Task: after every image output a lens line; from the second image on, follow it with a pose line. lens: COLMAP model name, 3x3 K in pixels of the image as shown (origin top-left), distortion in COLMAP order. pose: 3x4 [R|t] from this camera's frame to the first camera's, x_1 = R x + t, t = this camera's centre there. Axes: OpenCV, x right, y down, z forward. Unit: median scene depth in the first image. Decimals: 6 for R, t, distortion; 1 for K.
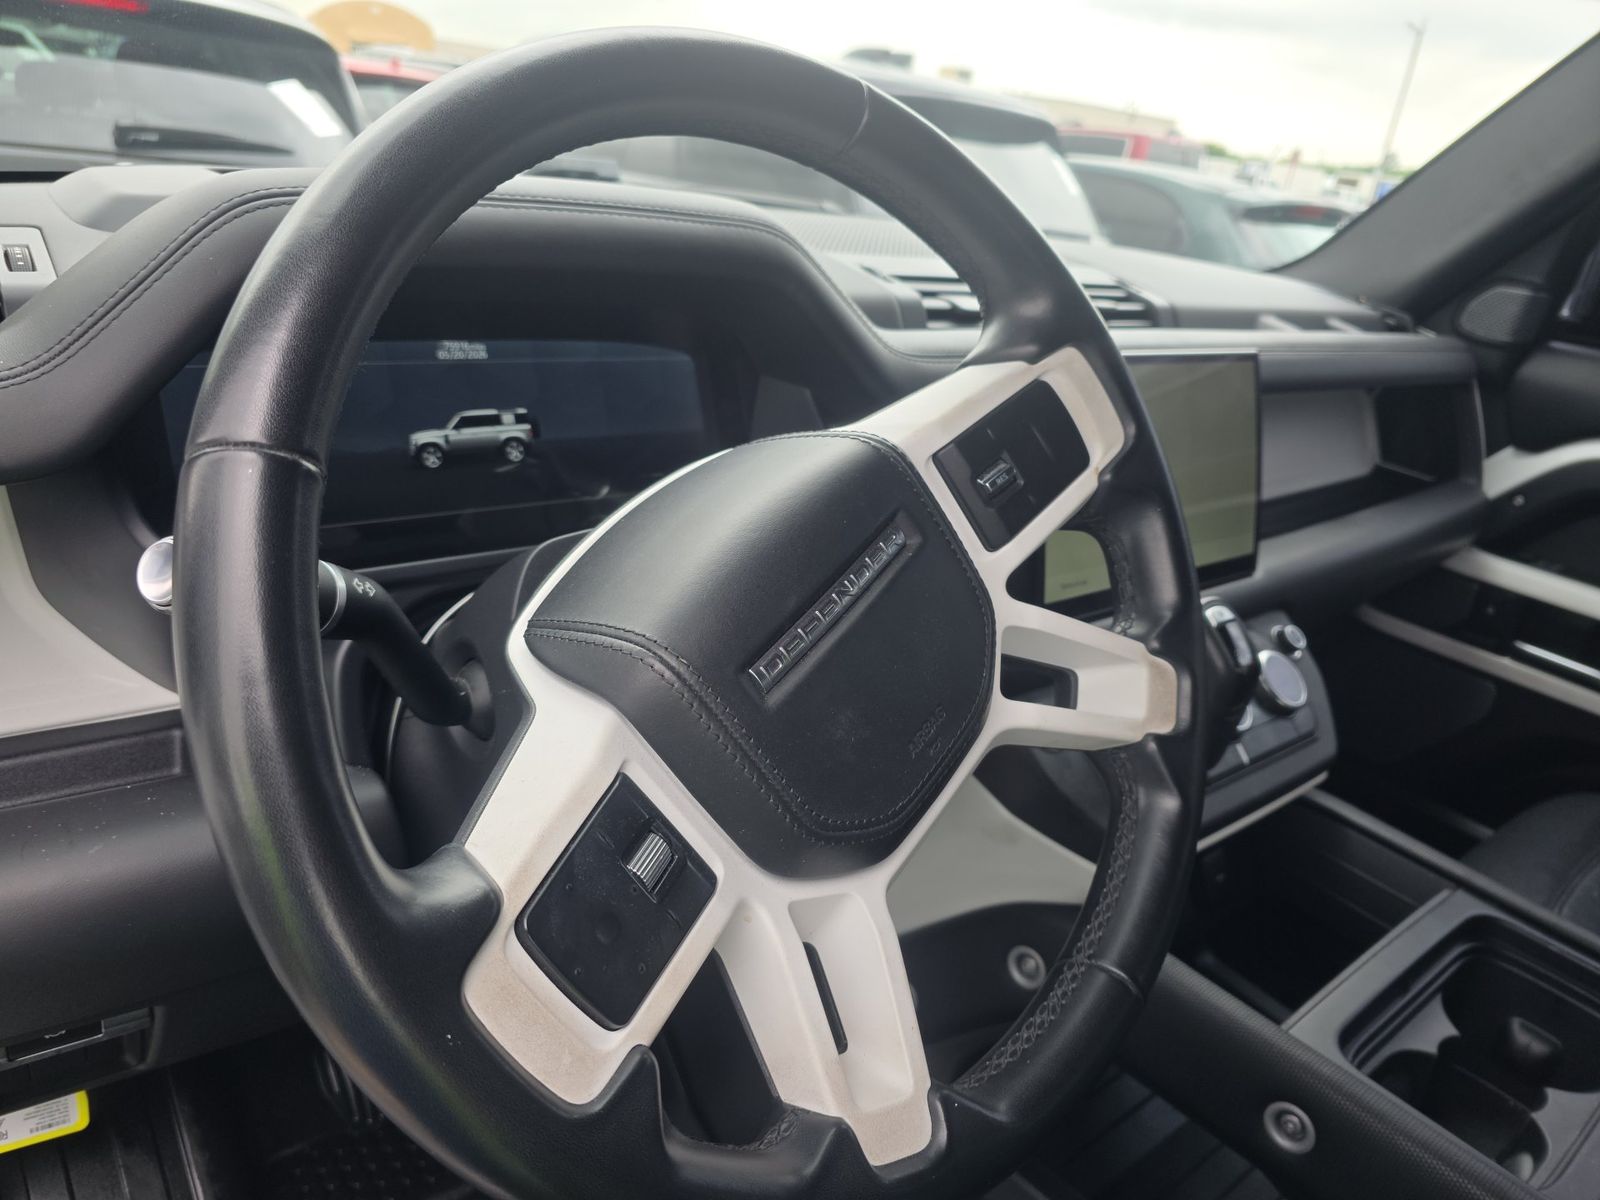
lens RADIAL K [[1071.0, 0, 795.5], [0, 1071.0, 661.6], [0, 0, 1]] dist [0.051656, -0.063940]
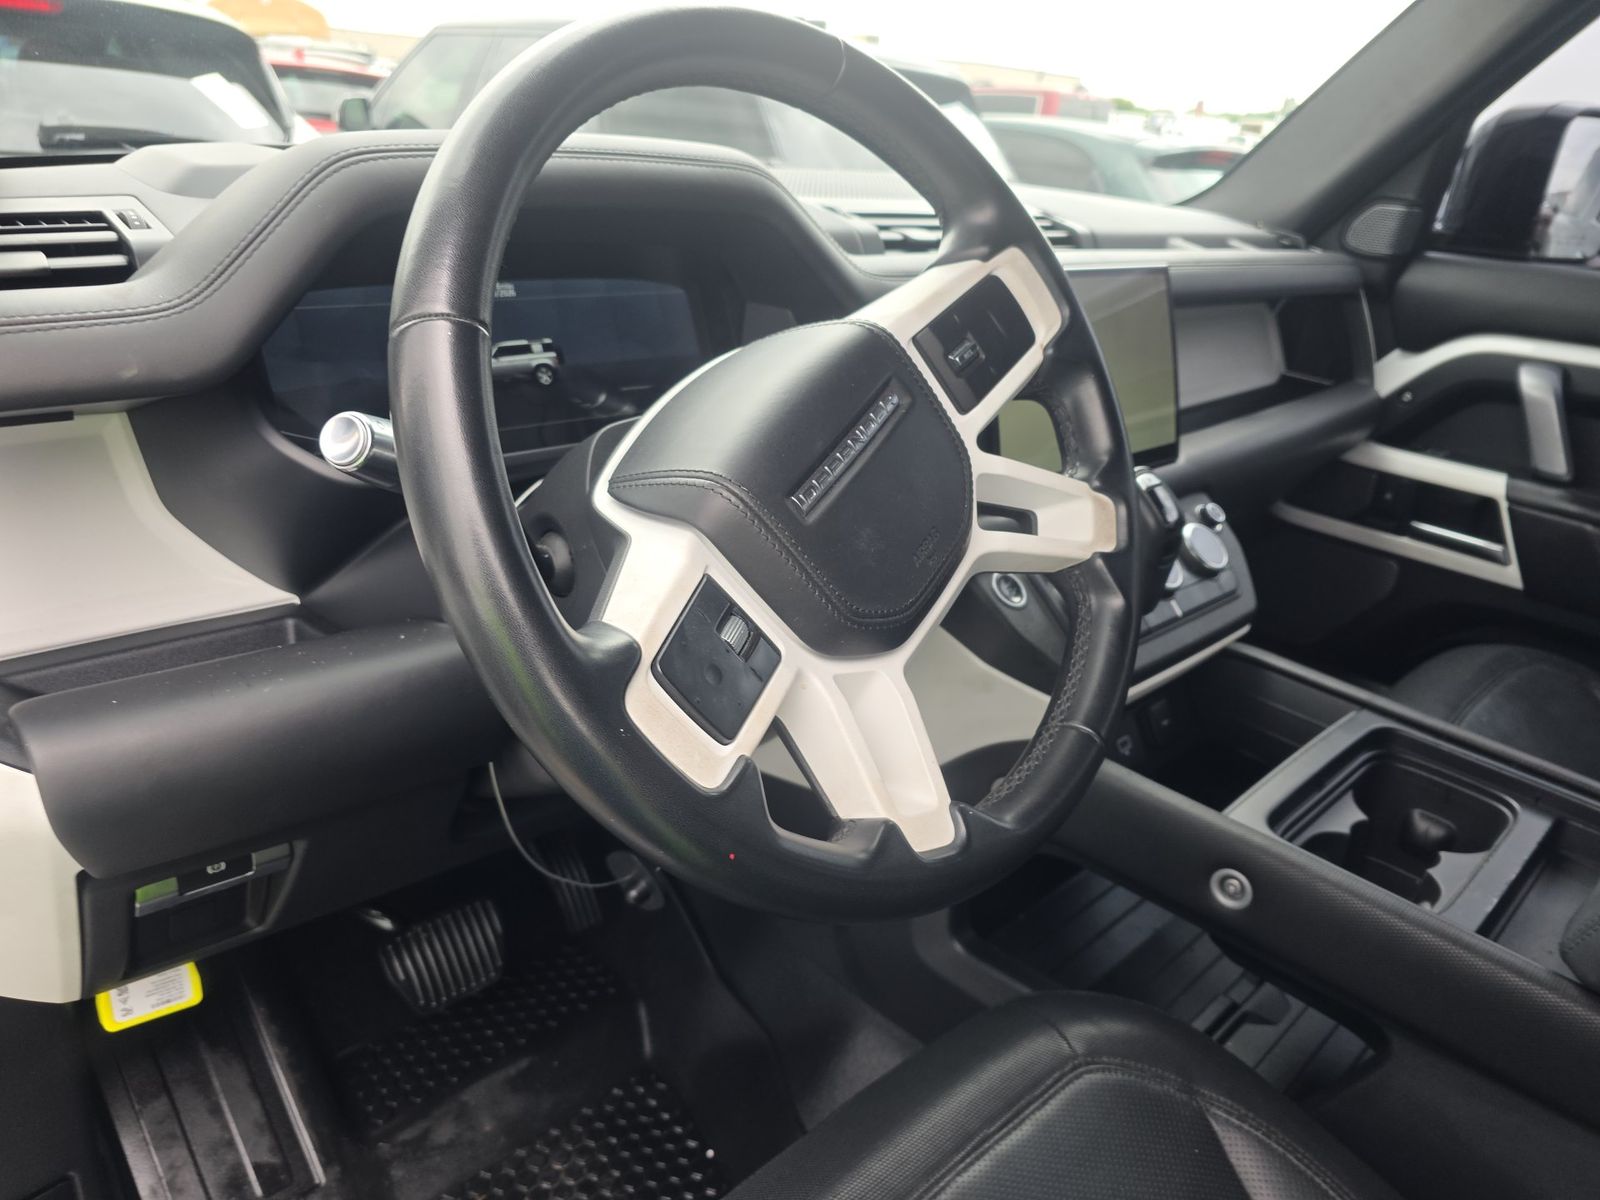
lens RADIAL K [[1062.7, 0, 807.2], [0, 1062.7, 648.8], [0, 0, 1]] dist [0.059534, -0.072051]
pose [[0.995856, -0.073460, 0.053610, -0.062585], [0.072664, 0.997218, 0.016648, 0.099888], [-0.054684, -0.012684, 0.998423, -0.171869]]
